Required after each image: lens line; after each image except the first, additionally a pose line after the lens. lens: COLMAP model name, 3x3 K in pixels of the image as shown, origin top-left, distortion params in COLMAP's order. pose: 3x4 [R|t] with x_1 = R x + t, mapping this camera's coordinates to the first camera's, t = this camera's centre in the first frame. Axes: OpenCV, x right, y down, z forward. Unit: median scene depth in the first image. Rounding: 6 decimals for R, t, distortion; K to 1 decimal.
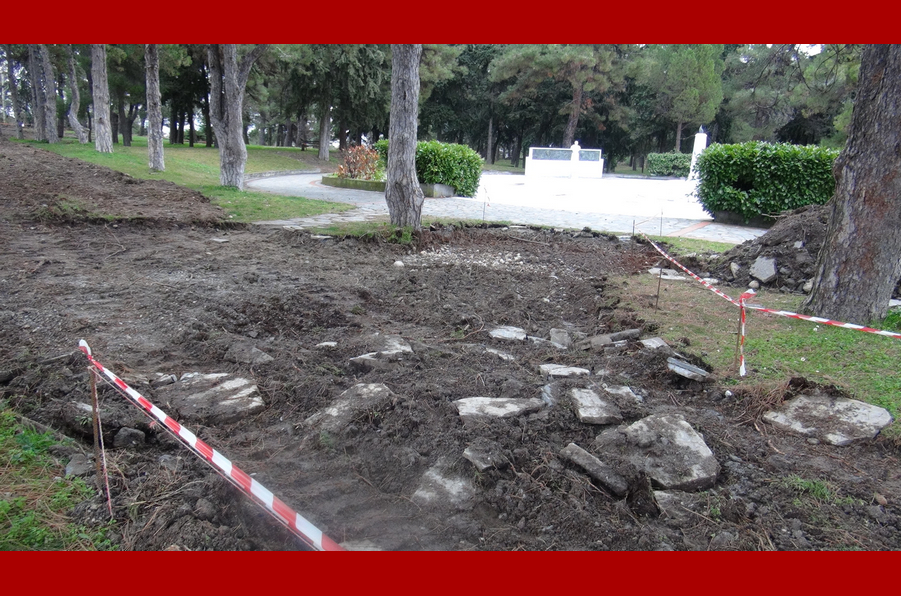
lens RADIAL K [[670.5, 0, 456.3], [0, 670.5, 294.8], [0, 0, 1]] dist [-0.022001, 0.000582]
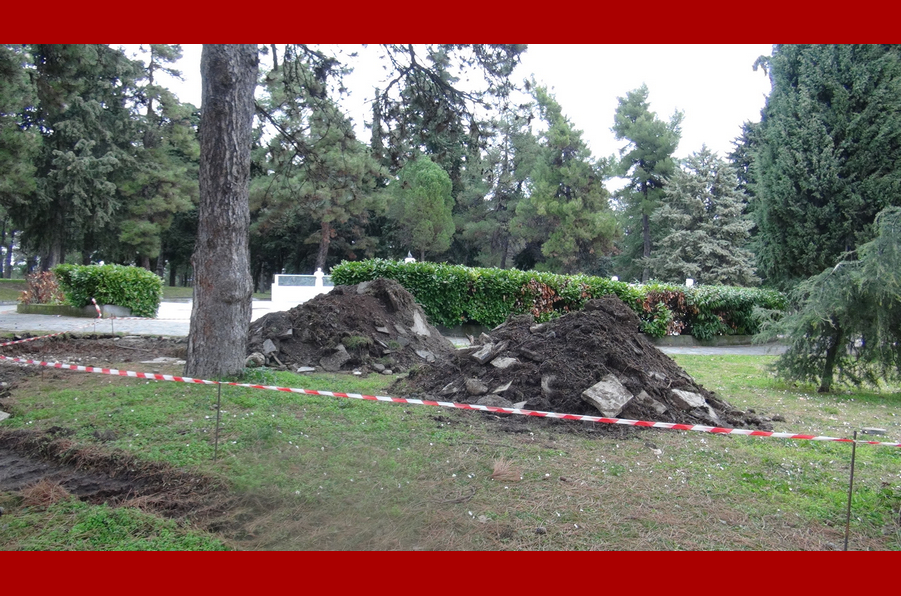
lens RADIAL K [[670.5, 0, 450.0], [0, 670.5, 300.5], [0, 0, 1]] dist [-0.022001, 0.000582]
pose [[0.963089, -0.023190, 0.268181, 0.726285], [0.072067, 0.982126, -0.173879, 0.153819], [-0.259355, 0.186788, 0.947547, -0.361965]]
